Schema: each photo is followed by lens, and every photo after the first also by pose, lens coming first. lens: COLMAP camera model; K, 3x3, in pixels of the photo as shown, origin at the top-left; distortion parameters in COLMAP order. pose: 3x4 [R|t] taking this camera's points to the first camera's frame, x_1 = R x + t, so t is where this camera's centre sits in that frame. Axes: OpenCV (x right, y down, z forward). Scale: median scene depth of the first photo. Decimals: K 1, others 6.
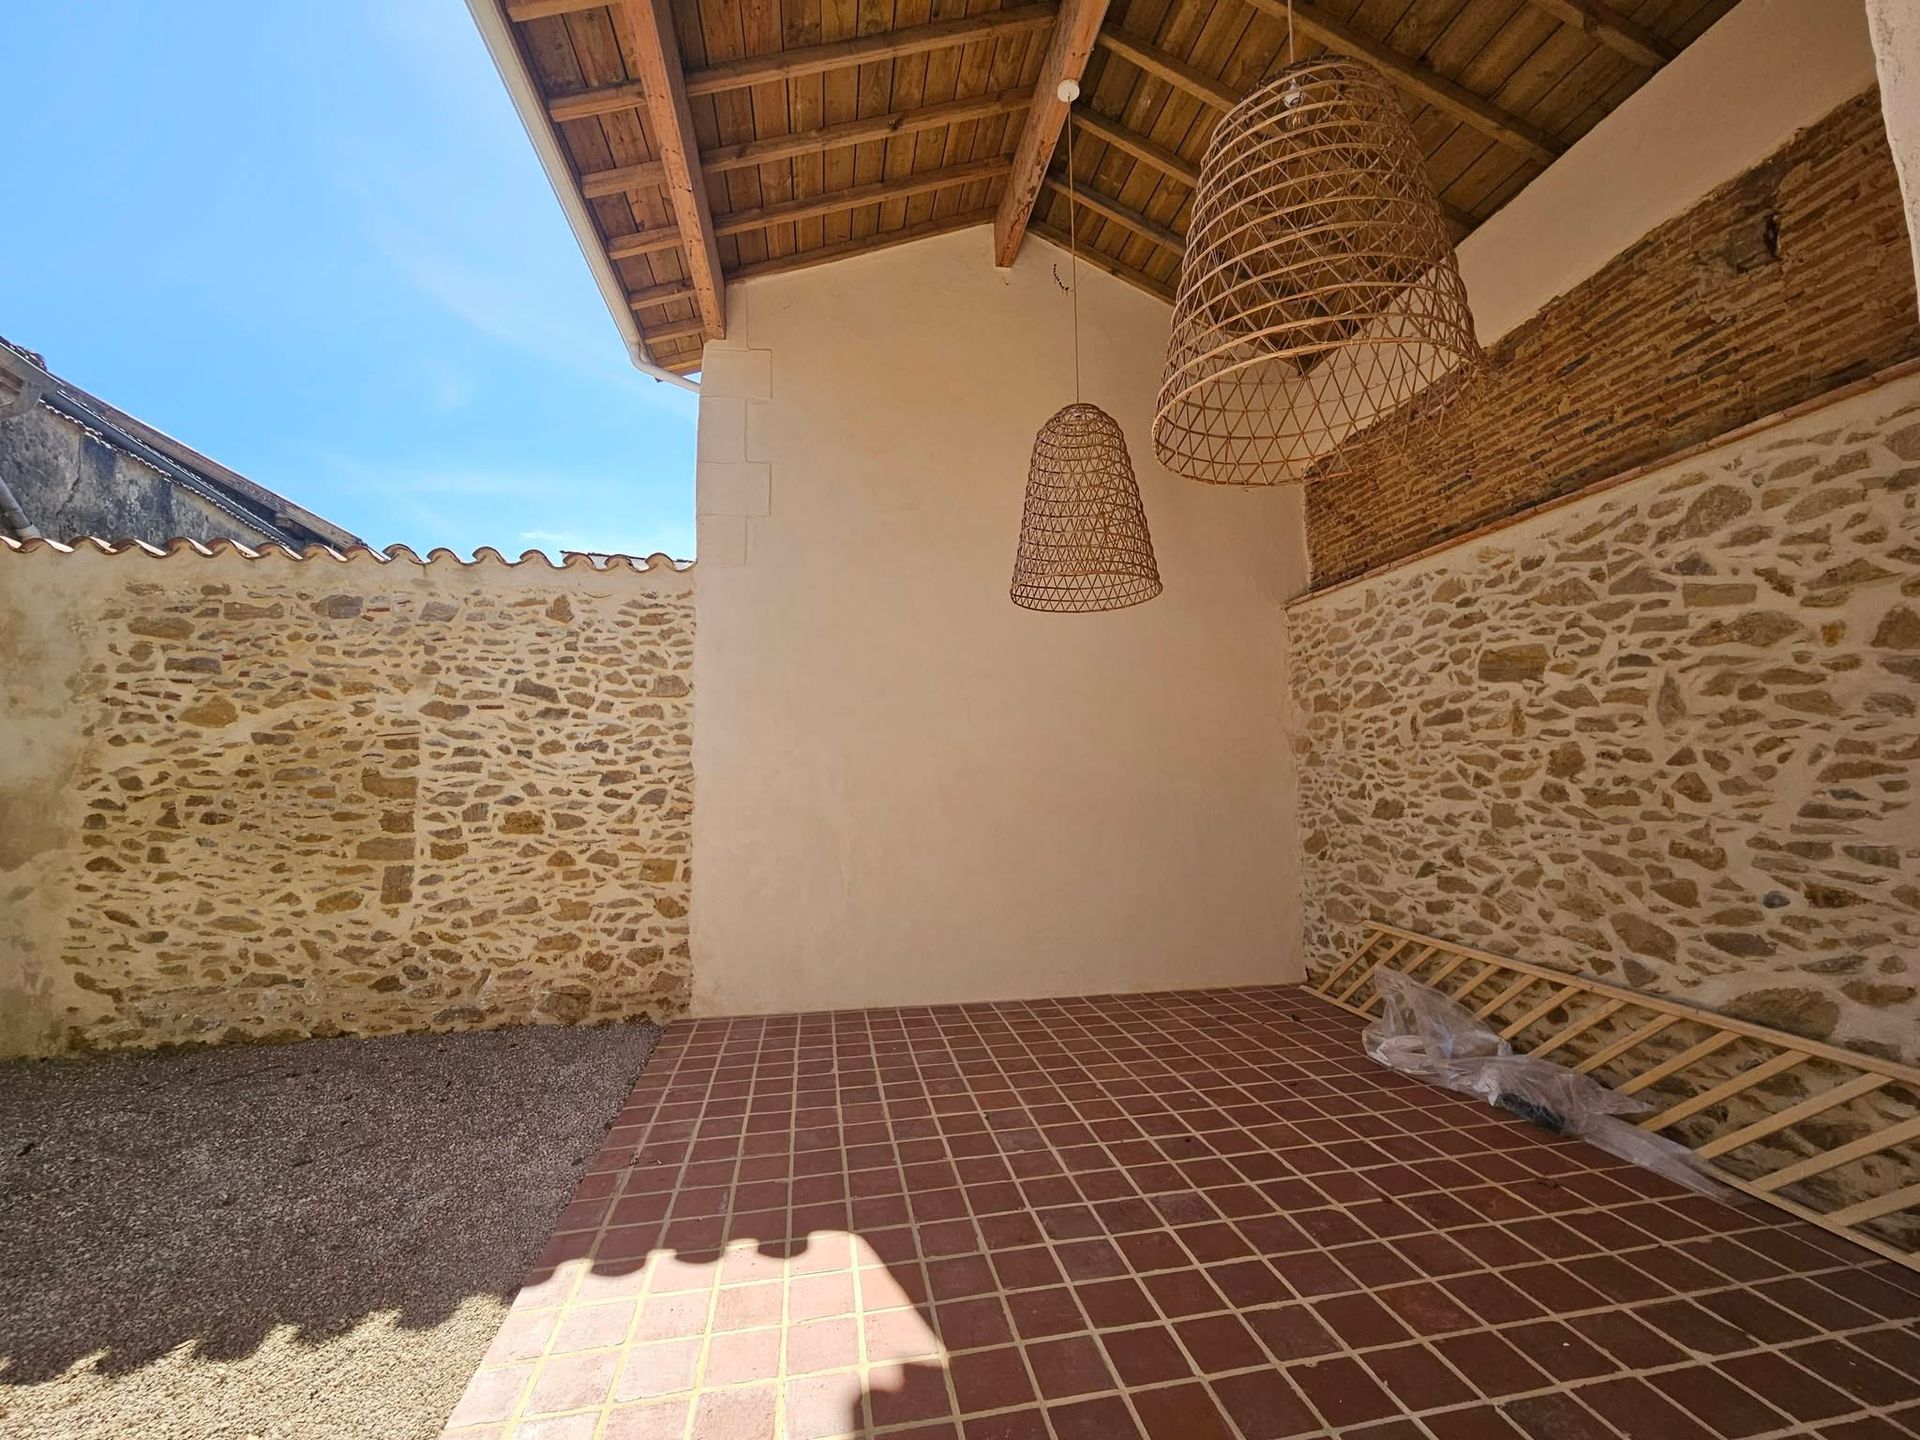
lens RADIAL K [[783.6, 0, 959.5], [0, 783.6, 722.8], [0, 0, 1]] dist [0.004538, -0.000189]
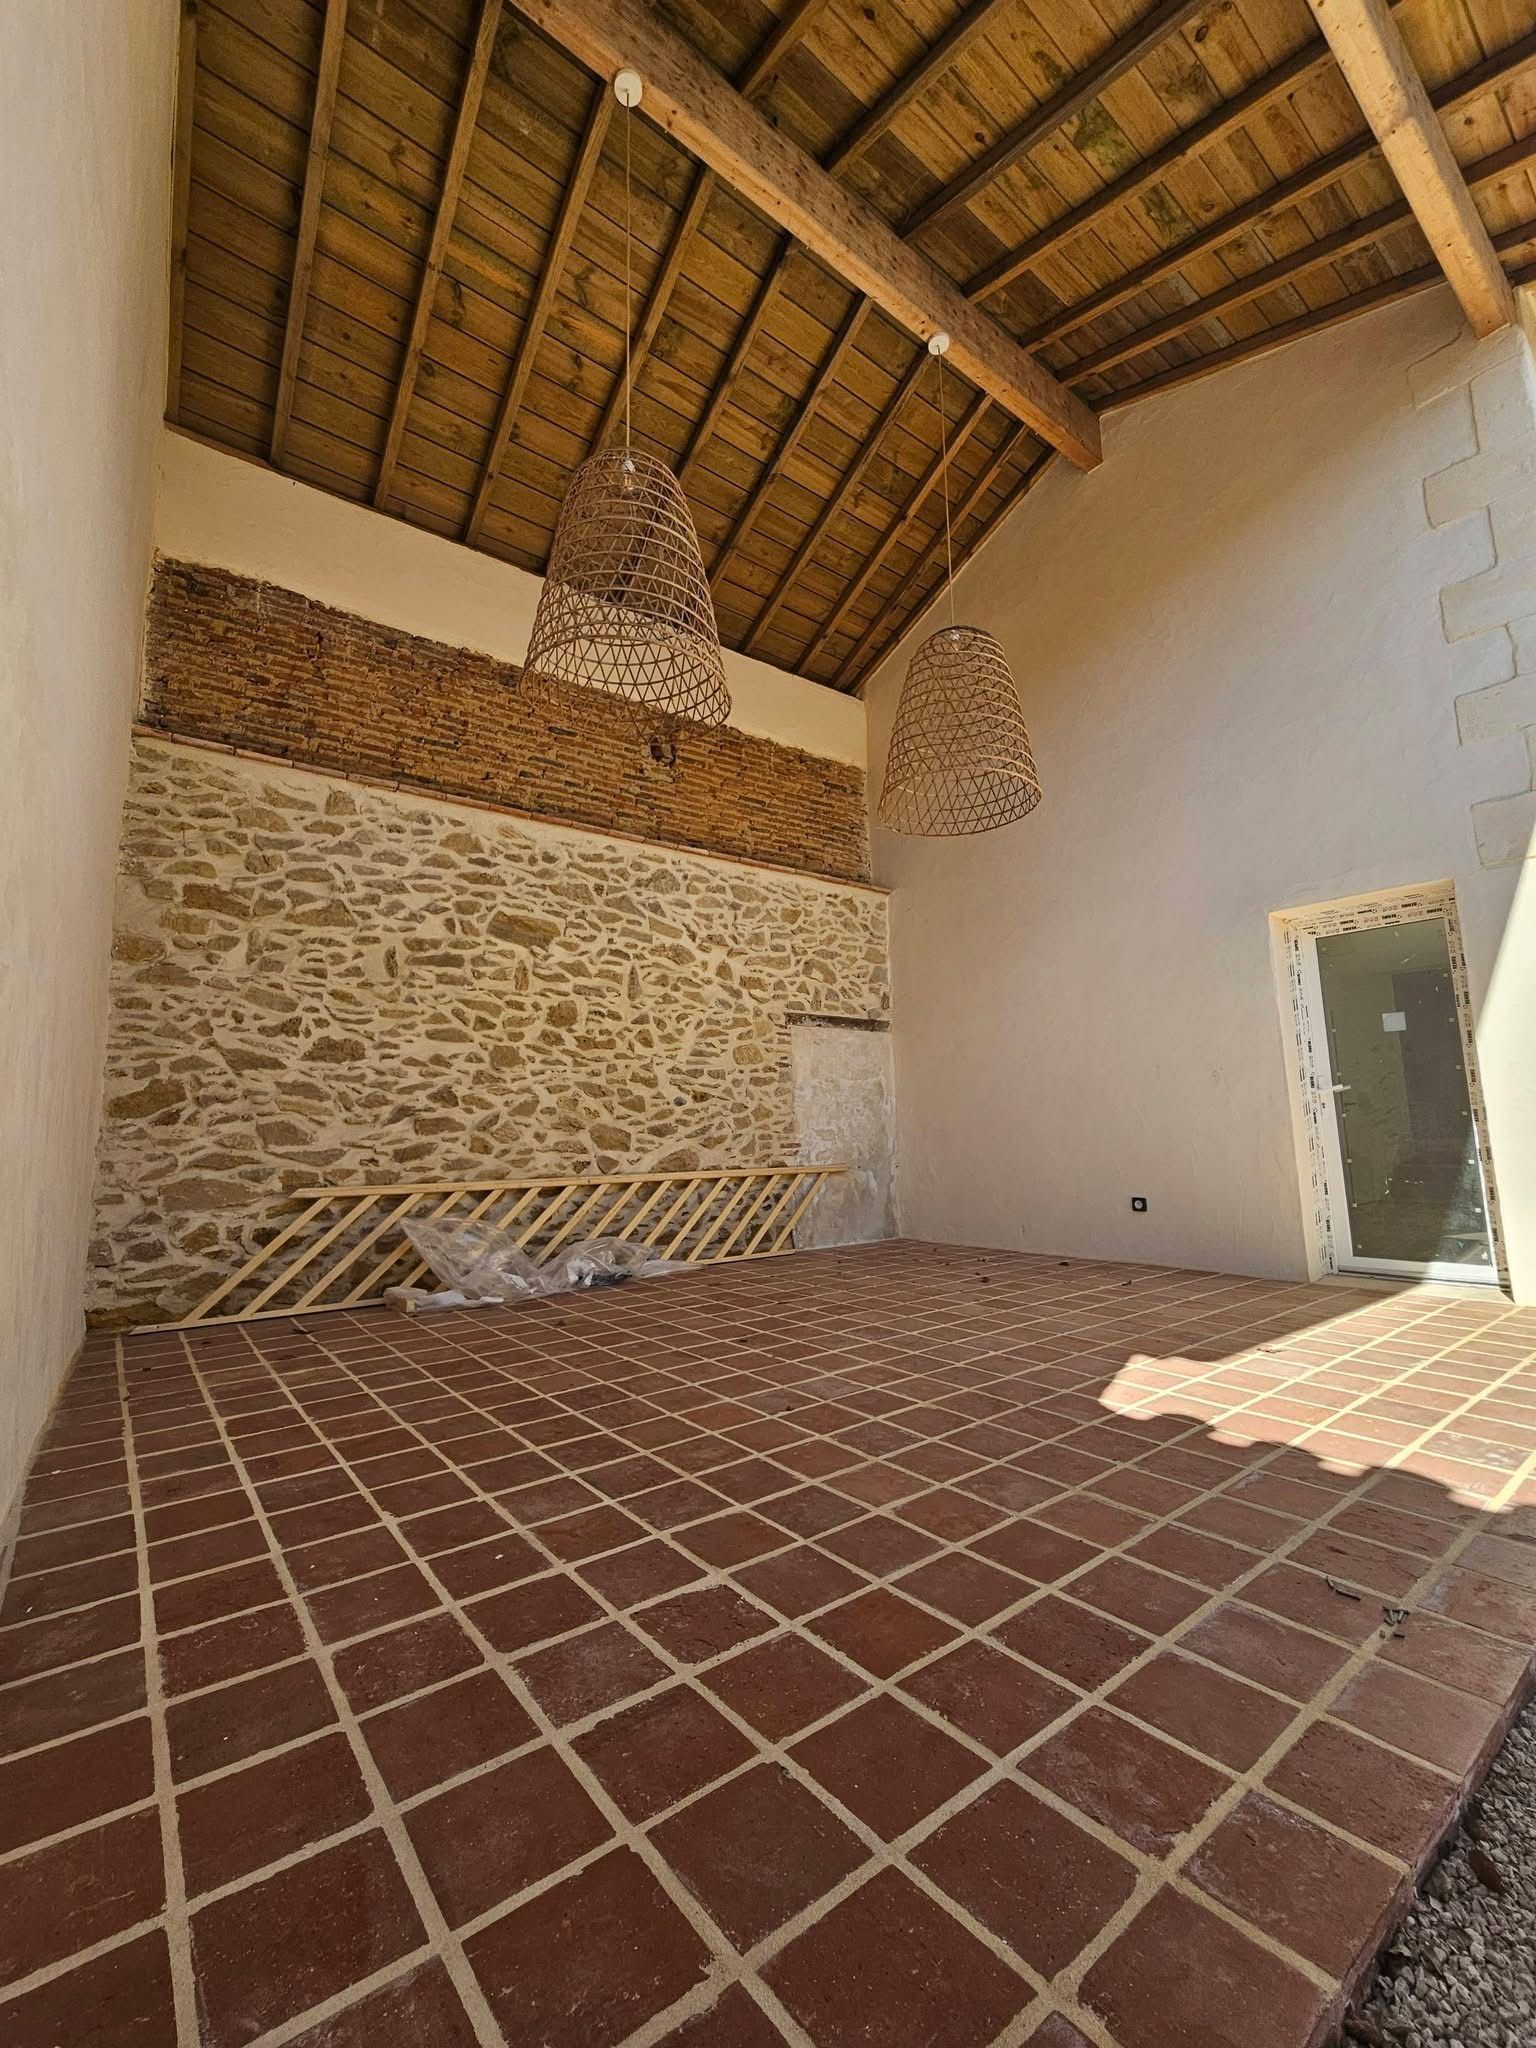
lens RADIAL K [[835.8, 0, 765.1], [0, 835.8, 1015.5], [0, 0, 1]] dist [0.004538, -0.000189]
pose [[-0.450885, 0.152002, 0.879545, -0.578471], [-0.036743, 0.981397, -0.188439, 0.288839], [-0.891826, -0.117281, -0.436912, 1.264288]]
